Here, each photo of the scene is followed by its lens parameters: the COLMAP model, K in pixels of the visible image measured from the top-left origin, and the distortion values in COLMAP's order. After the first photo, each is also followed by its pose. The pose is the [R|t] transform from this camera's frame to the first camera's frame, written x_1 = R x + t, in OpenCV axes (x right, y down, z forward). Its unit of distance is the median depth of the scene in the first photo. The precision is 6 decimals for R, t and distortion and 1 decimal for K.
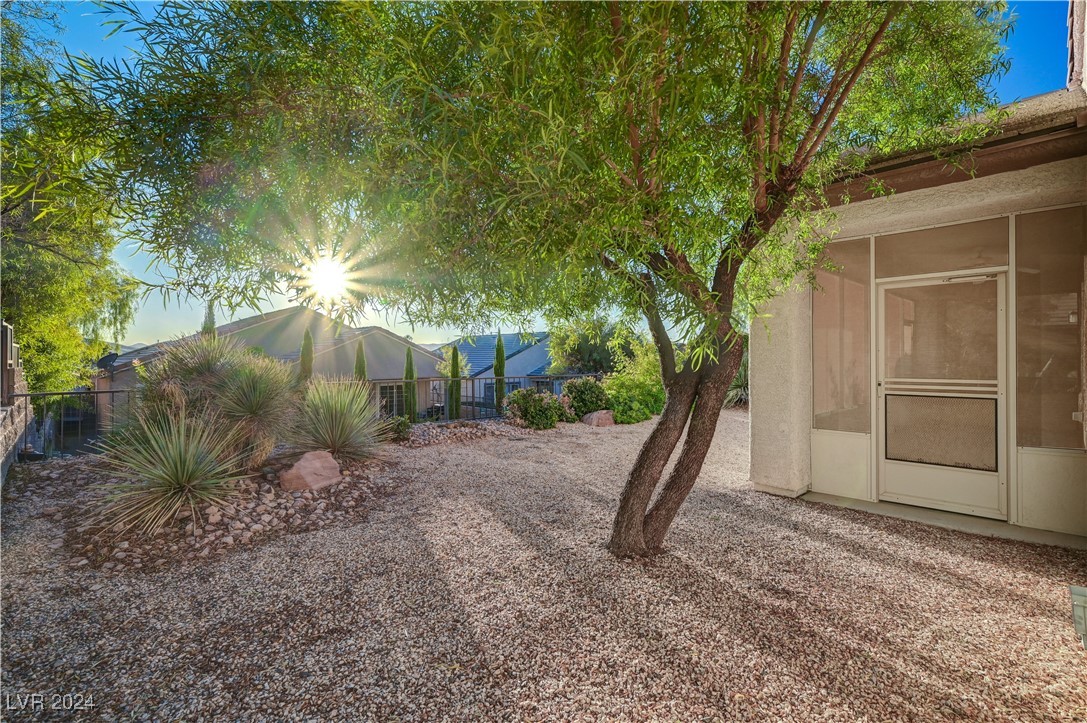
lens RADIAL K [[512.7, 0, 541.6], [0, 512.7, 358.2], [0, 0, 1]] dist [0.001334, 0.000301]
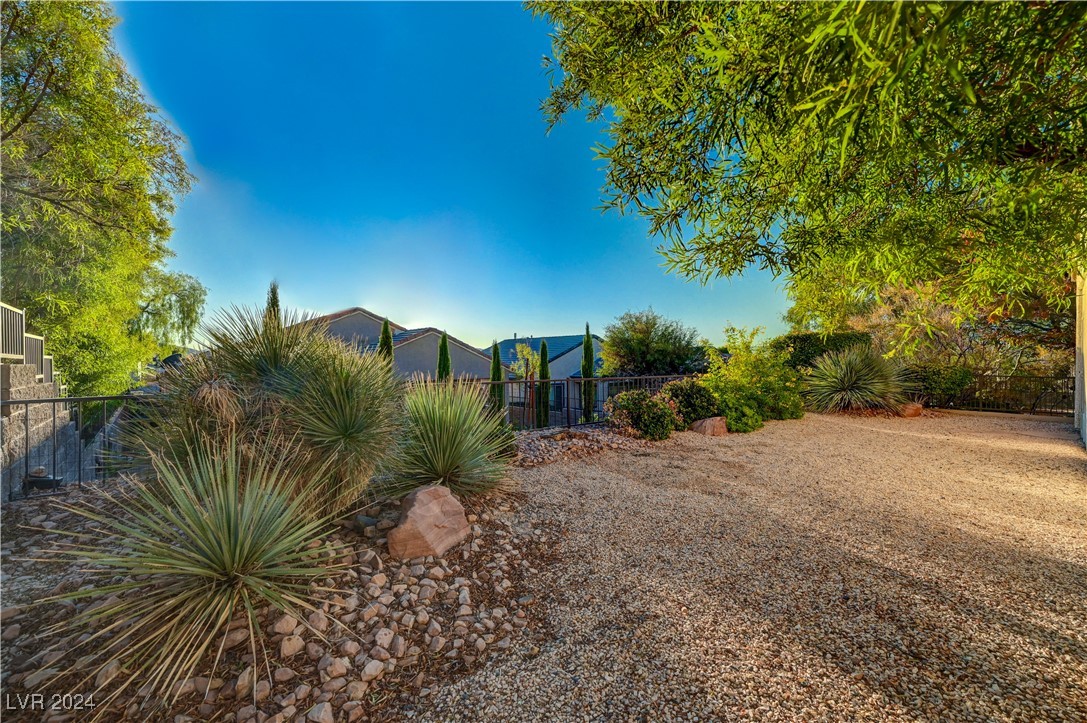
lens RADIAL K [[460.7, 0, 545.7], [0, 460.7, 366.0], [0, 0, 1]] dist [-0.001476, -0.000159]
pose [[0.999457, 0.001119, -0.032935, -0.194962], [-0.000811, 0.999956, 0.009388, 0.011635], [0.032944, -0.009356, 0.999413, 0.290855]]
